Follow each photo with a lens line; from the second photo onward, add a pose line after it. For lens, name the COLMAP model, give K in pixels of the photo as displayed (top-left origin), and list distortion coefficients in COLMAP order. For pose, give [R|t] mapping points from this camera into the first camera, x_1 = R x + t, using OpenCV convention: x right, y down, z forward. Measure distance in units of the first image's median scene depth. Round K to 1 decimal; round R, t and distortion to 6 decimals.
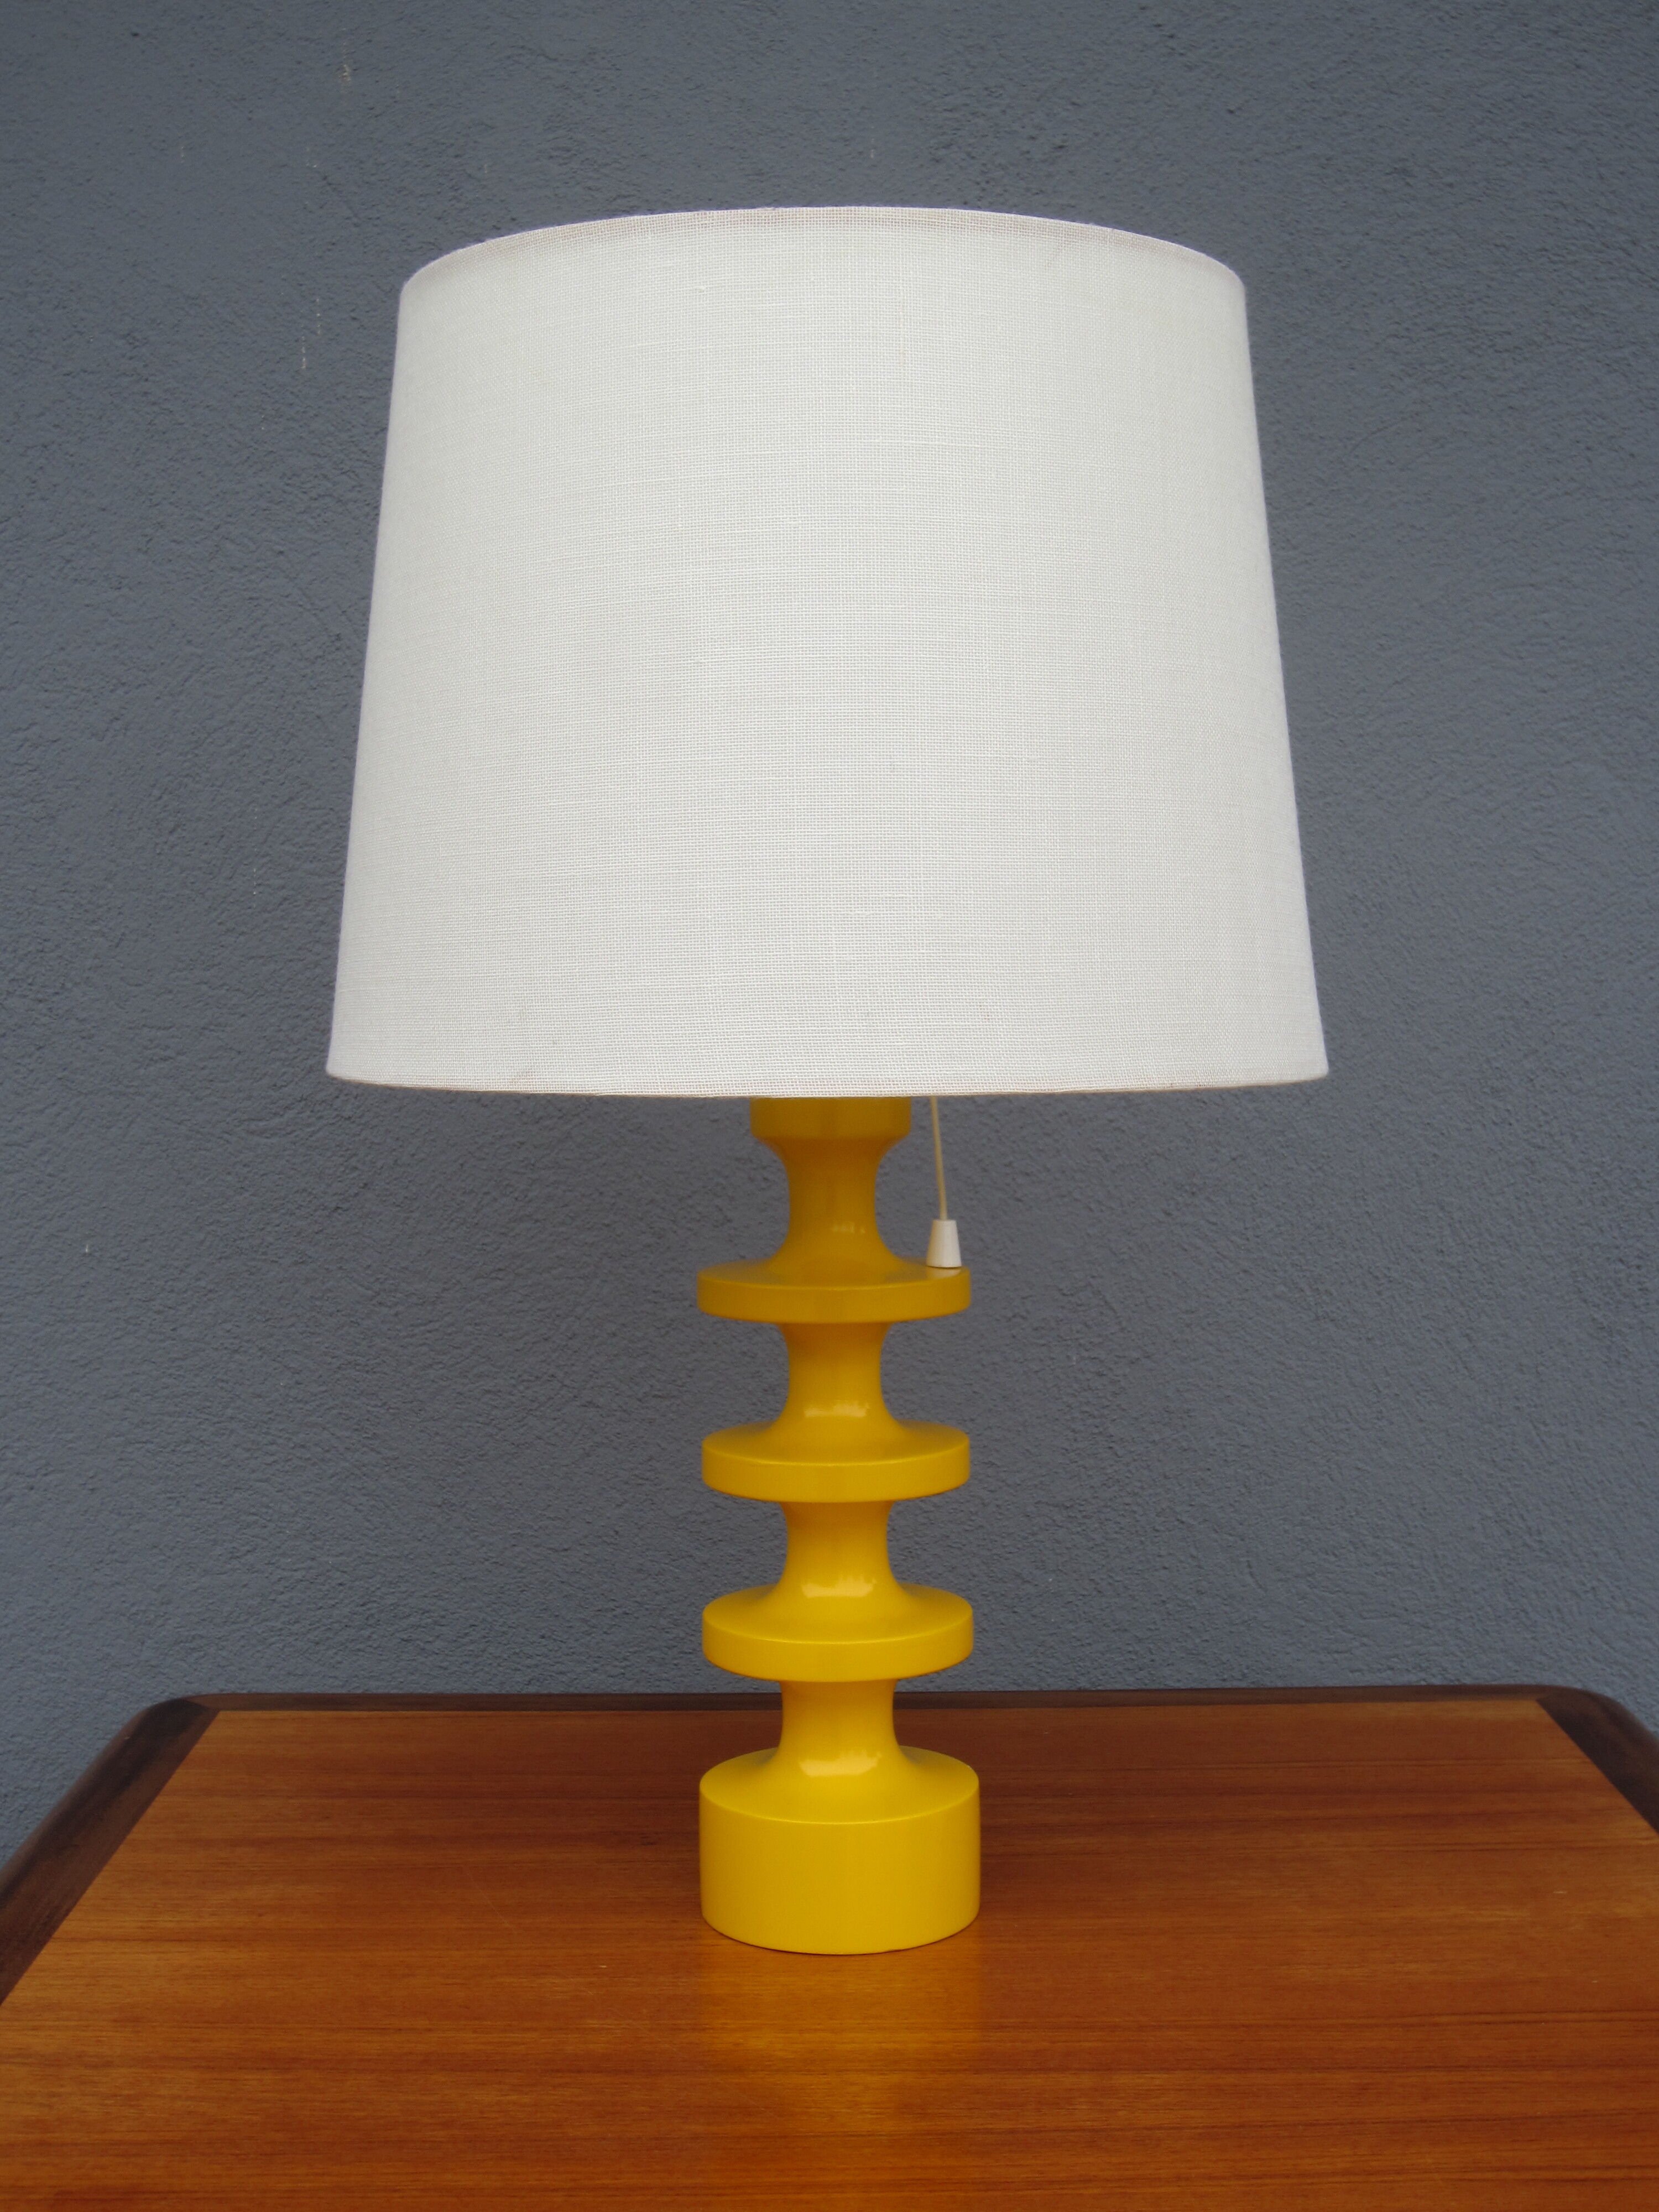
lens RADIAL K [[3047.1, 0, 829.5], [0, 3047.1, 1106.0], [0, 0, 1]] dist [0.007969, 0.042618]
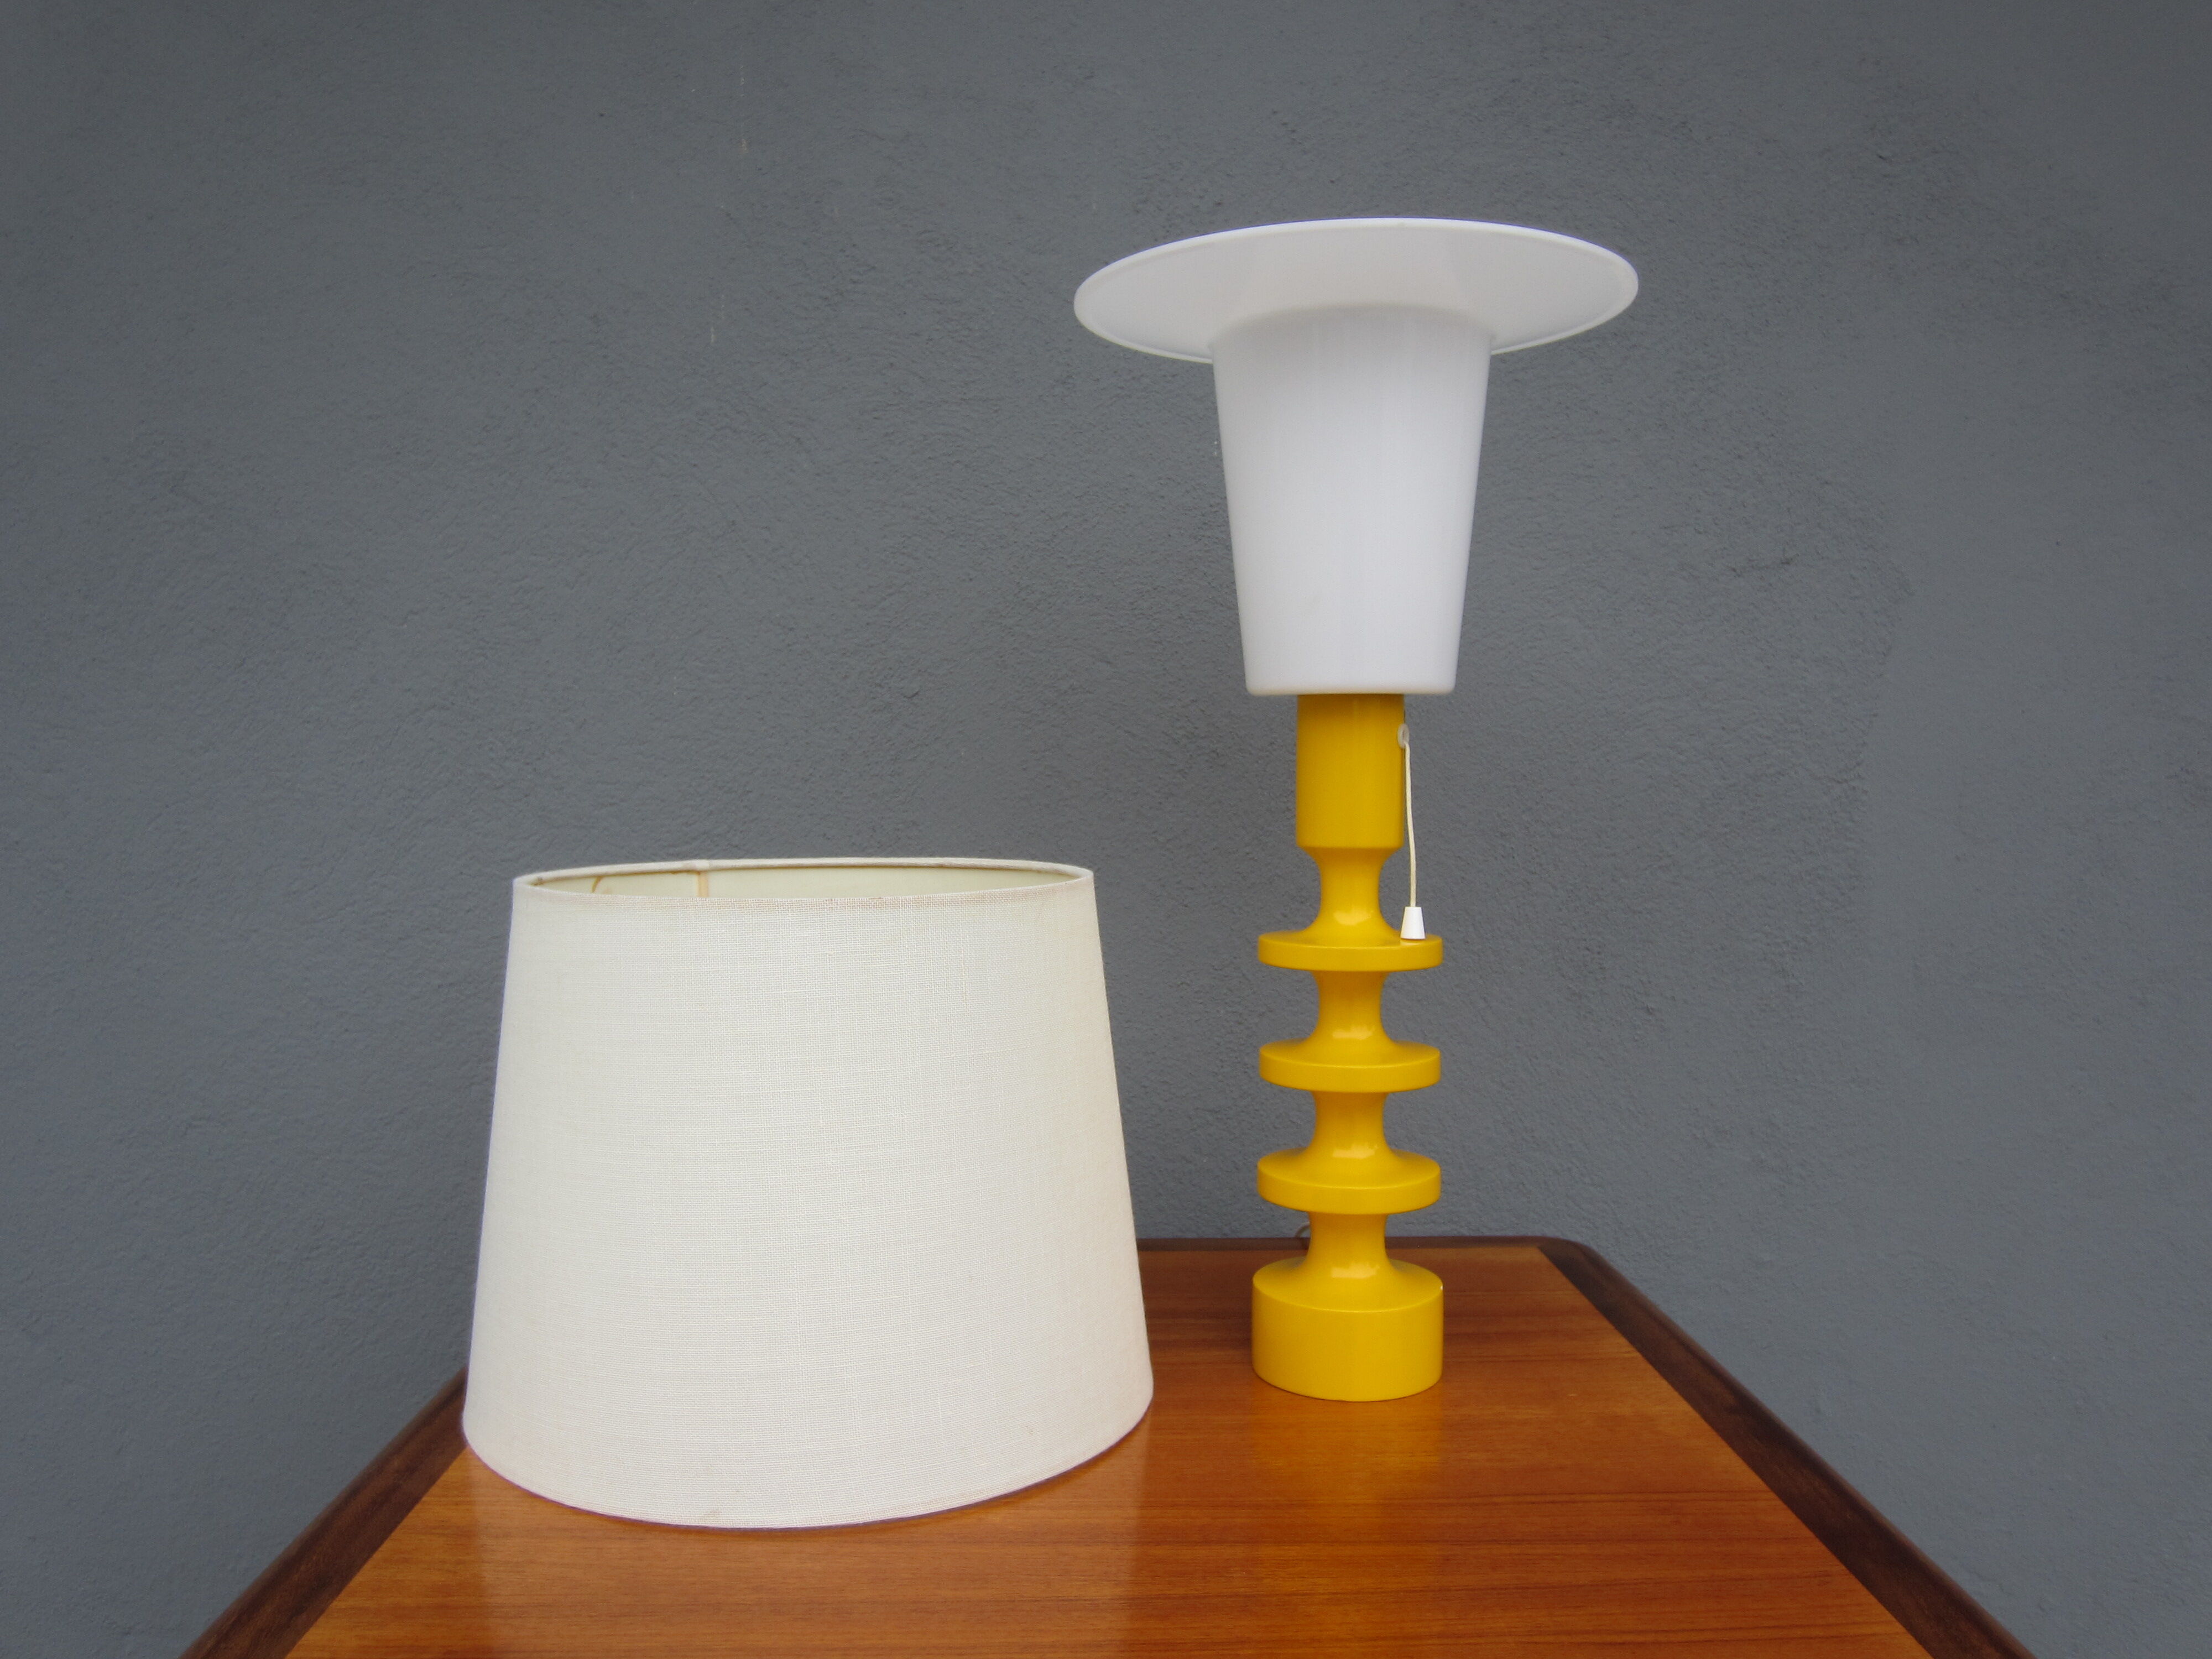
lens RADIAL K [[1789.7, 0, 1098.2], [0, 1789.7, 799.1], [0, 0, 1]] dist [-0.043238, 0.001027]
pose [[0.999788, 0.009909, 0.018044, 0.004740], [-0.009267, 0.999333, -0.035336, 0.016826], [-0.018383, 0.035161, 0.999213, 0.204081]]
